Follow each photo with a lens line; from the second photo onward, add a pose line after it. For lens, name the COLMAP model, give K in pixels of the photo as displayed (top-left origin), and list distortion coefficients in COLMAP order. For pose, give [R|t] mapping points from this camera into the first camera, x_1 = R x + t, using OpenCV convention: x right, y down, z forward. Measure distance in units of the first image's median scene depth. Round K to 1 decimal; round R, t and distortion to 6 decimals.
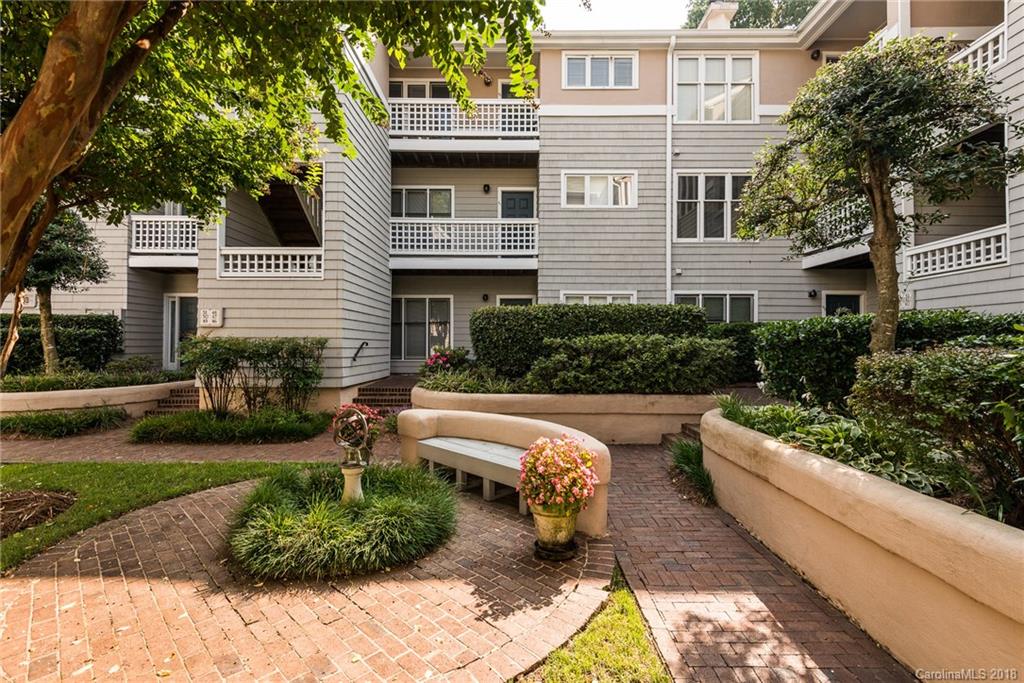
lens RADIAL K [[460.6, 0, 511.7], [0, 460.6, 335.2], [0, 0, 1]] dist [0.035865, -0.020685]
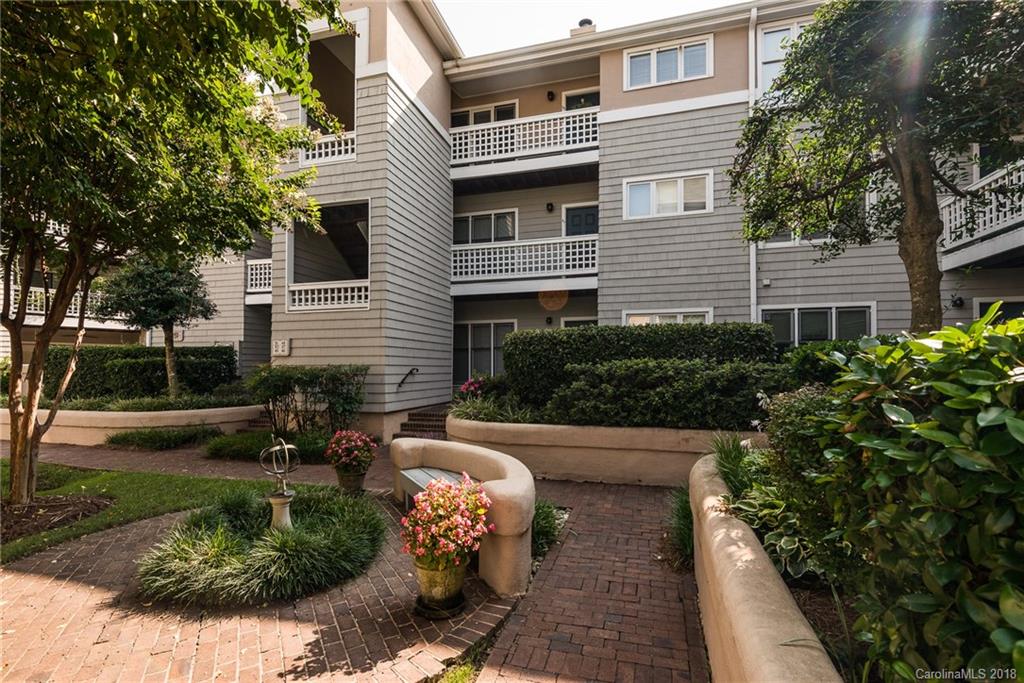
lens RADIAL K [[466.5, 0, 511.0], [0, 466.5, 355.5], [0, 0, 1]] dist [0.033920, -0.021587]
pose [[0.963245, -0.012538, -0.268330, 0.142620], [0.011146, 0.999915, -0.006712, -0.003902], [0.268392, 0.003474, 0.963304, 0.047745]]
